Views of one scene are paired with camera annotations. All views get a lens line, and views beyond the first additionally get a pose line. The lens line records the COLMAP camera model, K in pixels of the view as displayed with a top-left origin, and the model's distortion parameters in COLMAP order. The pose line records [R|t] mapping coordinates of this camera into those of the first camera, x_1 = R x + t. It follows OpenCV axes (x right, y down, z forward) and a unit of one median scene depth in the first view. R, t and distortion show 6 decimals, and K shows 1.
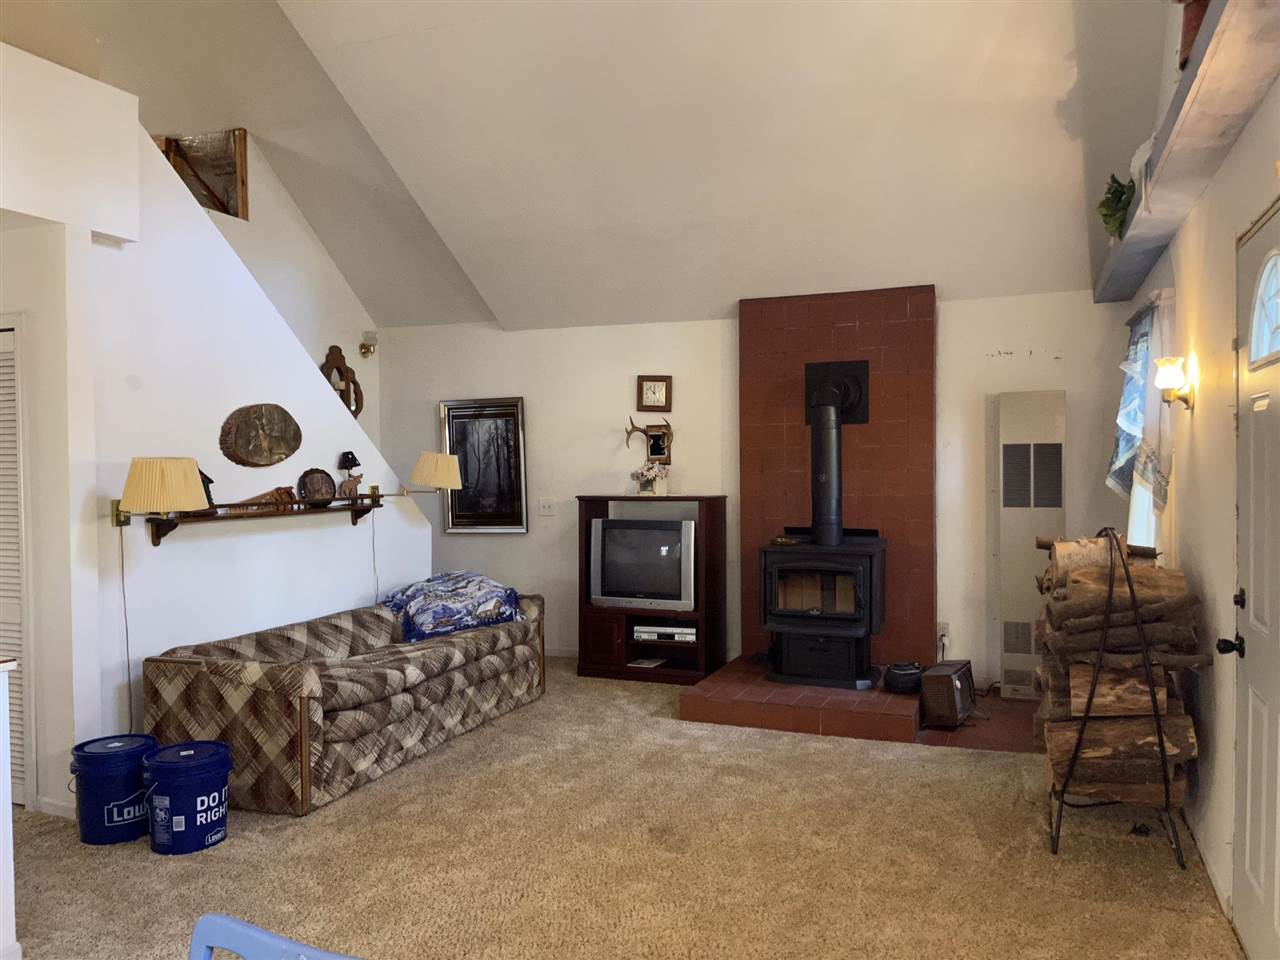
lens RADIAL K [[964.7, 0, 649.9], [0, 964.7, 482.8], [0, 0, 1]] dist [0.059263, -0.074184]
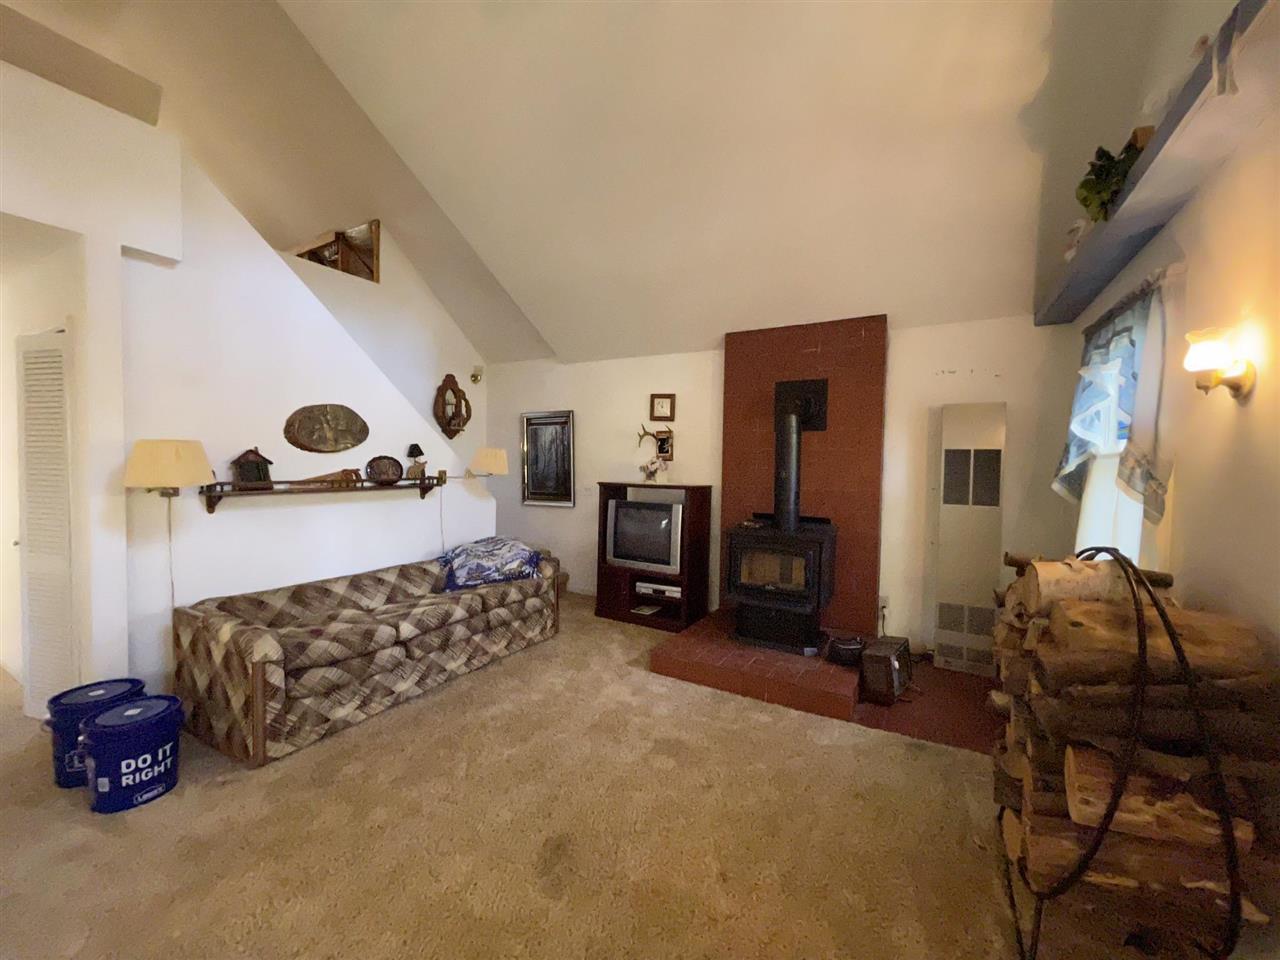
lens RADIAL K [[514.6, 0, 636.5], [0, 514.6, 479.4], [0, 0, 1]] dist [-0.003299, 0.000111]
pose [[0.987010, 0.030458, -0.157747, 0.112795], [-0.028381, 0.999478, 0.015404, -0.003323], [0.158134, -0.010727, 0.987359, 0.382934]]
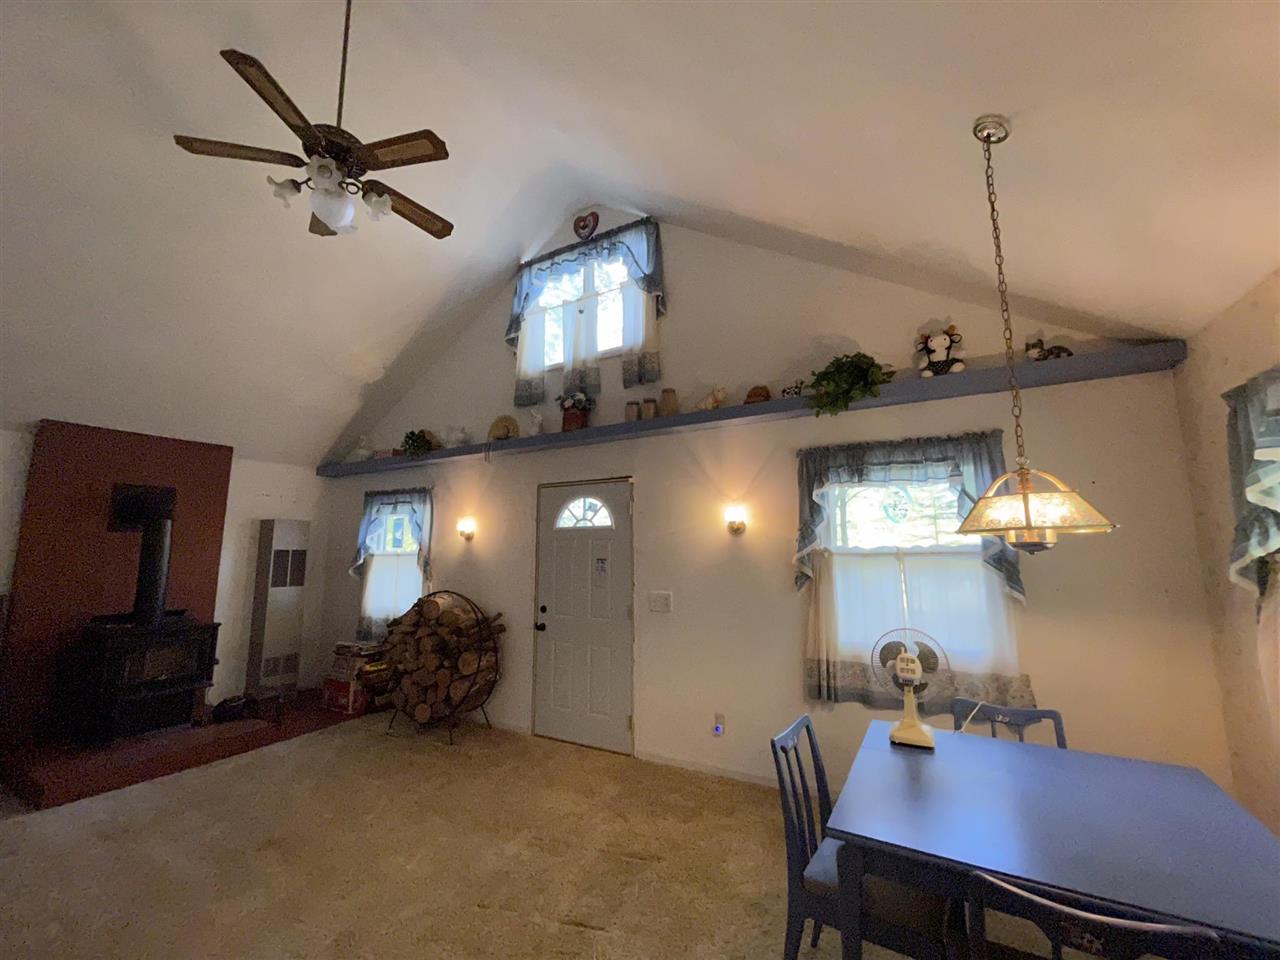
lens RADIAL K [[514.6, 0, 633.8], [0, 514.6, 479.5], [0, 0, 1]] dist [-0.003299, 0.000111]
pose [[0.148353, 0.147027, 0.977944, -0.489146], [0.021757, 0.988162, -0.151864, -0.012770], [-0.988695, 0.043807, 0.143398, 0.279540]]
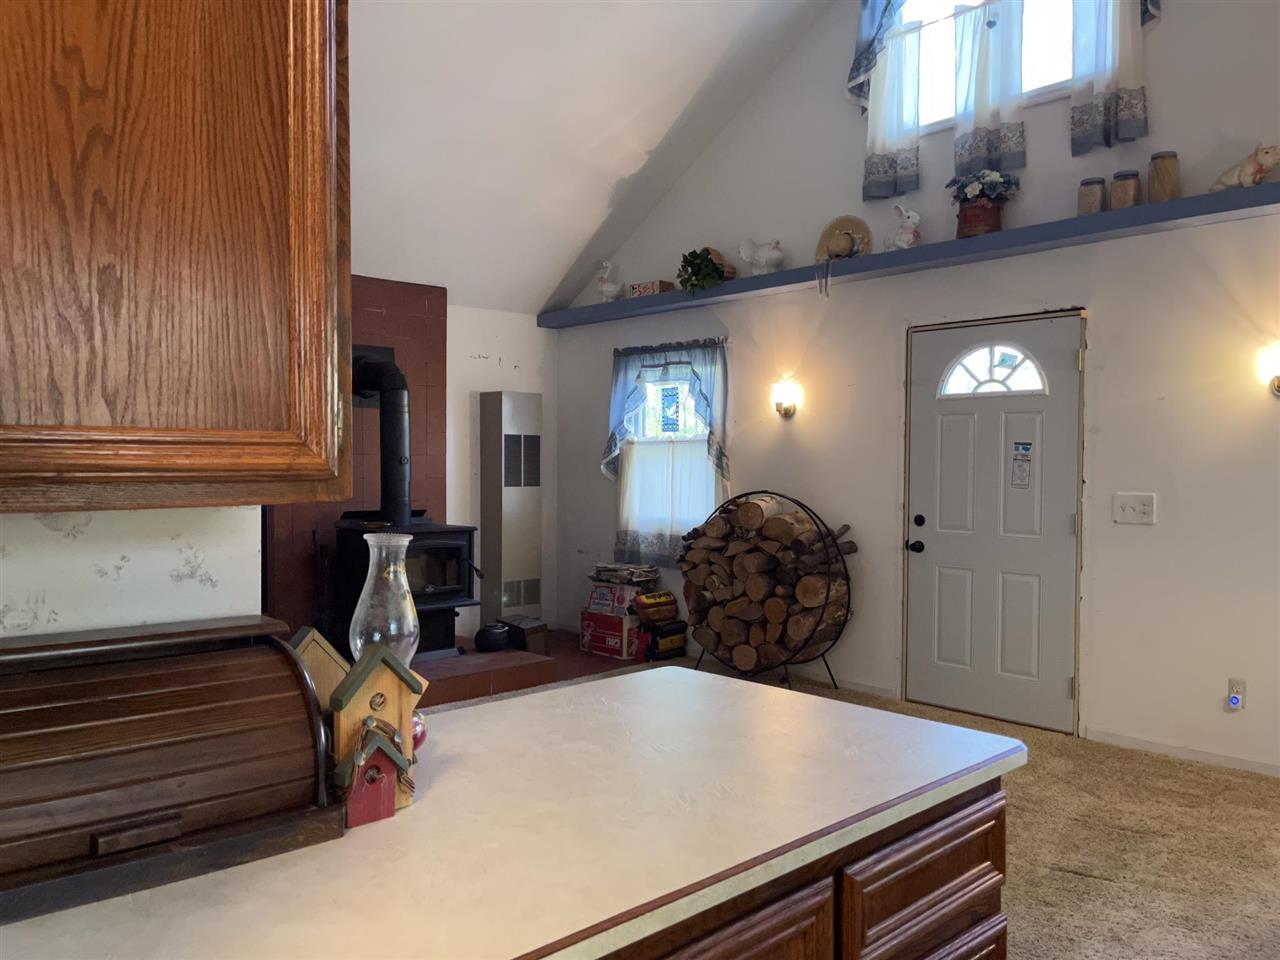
lens RADIAL K [[964.7, 0, 640.7], [0, 964.7, 489.7], [0, 0, 1]] dist [0.059263, -0.074184]
pose [[0.434322, -0.015077, 0.900631, -0.718196], [0.009205, 0.999882, 0.012299, 0.017633], [-0.900711, 0.002948, 0.434410, 0.372898]]
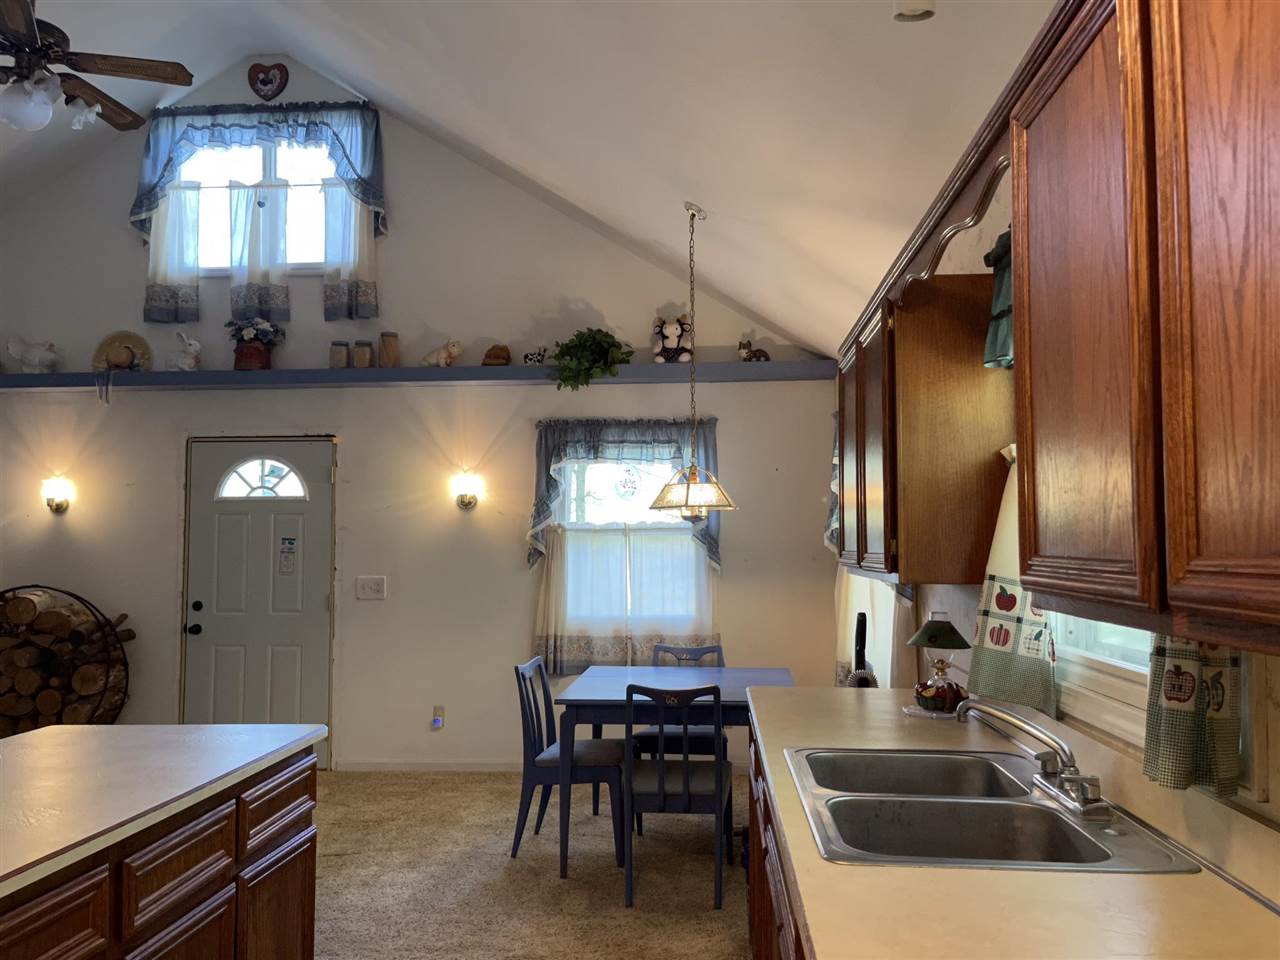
lens RADIAL K [[964.7, 0, 642.3], [0, 964.7, 488.1], [0, 0, 1]] dist [0.059263, -0.074184]
pose [[-0.296718, 0.066821, 0.952624, -0.954603], [0.026403, 0.997742, -0.061761, 0.010136], [-0.954600, 0.006827, -0.297812, 0.389596]]
